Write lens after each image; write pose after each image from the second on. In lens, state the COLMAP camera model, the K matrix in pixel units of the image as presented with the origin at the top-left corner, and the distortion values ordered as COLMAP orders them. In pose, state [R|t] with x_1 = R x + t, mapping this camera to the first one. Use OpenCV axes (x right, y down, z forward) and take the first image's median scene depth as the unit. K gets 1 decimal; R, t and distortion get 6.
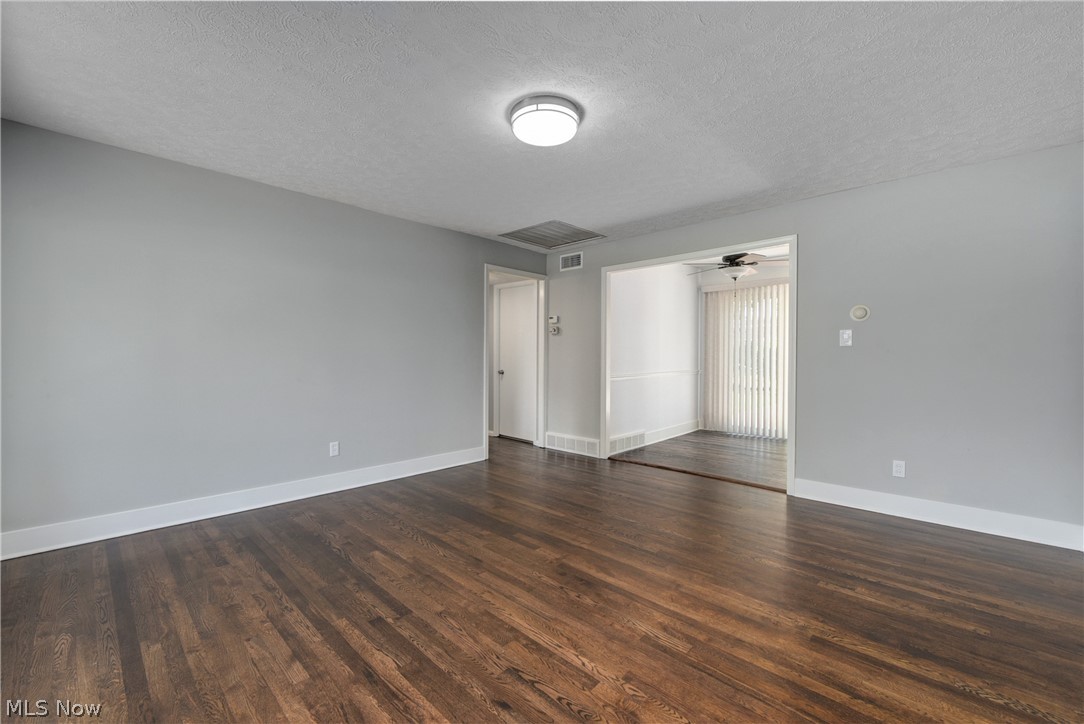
lens RADIAL K [[461.4, 0, 542.0], [0, 461.4, 362.0], [0, 0, 1]] dist [-0.009085, 0.000096]
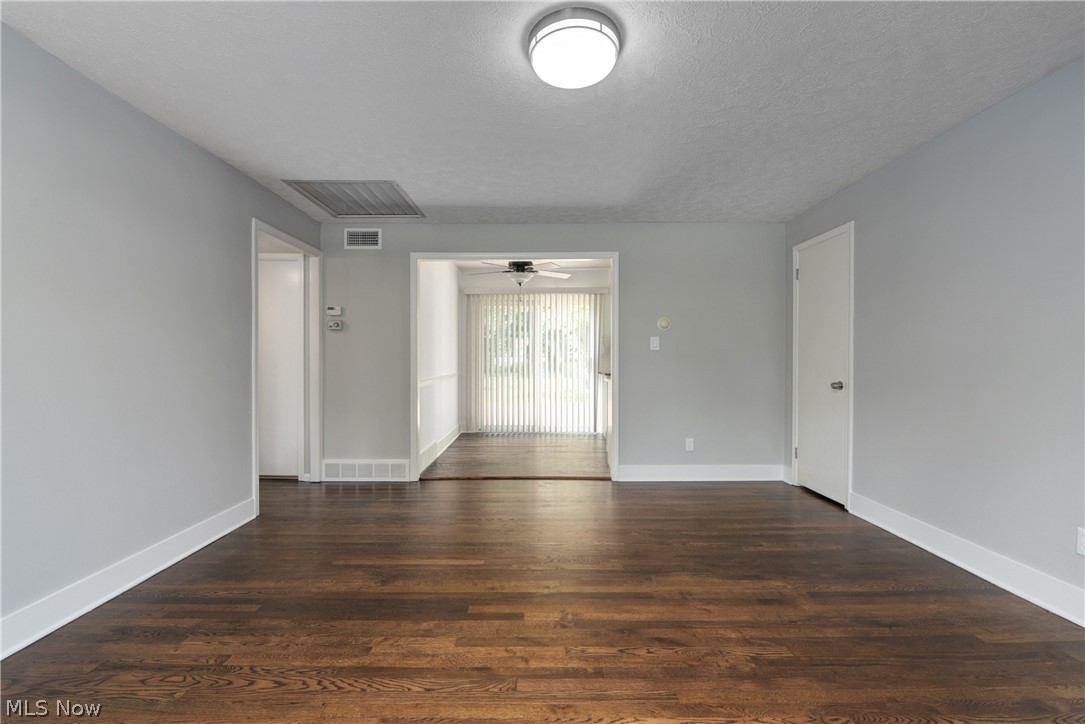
lens RADIAL K [[450.8, 0, 542.5], [0, 450.8, 362.0], [0, 0, 1]] dist [-0.011677, 0.000050]
pose [[0.708980, -0.007011, 0.705194, -0.289303], [0.010446, 0.999945, -0.000560, -0.003963], [-0.705151, 0.007764, 0.709015, 0.265869]]
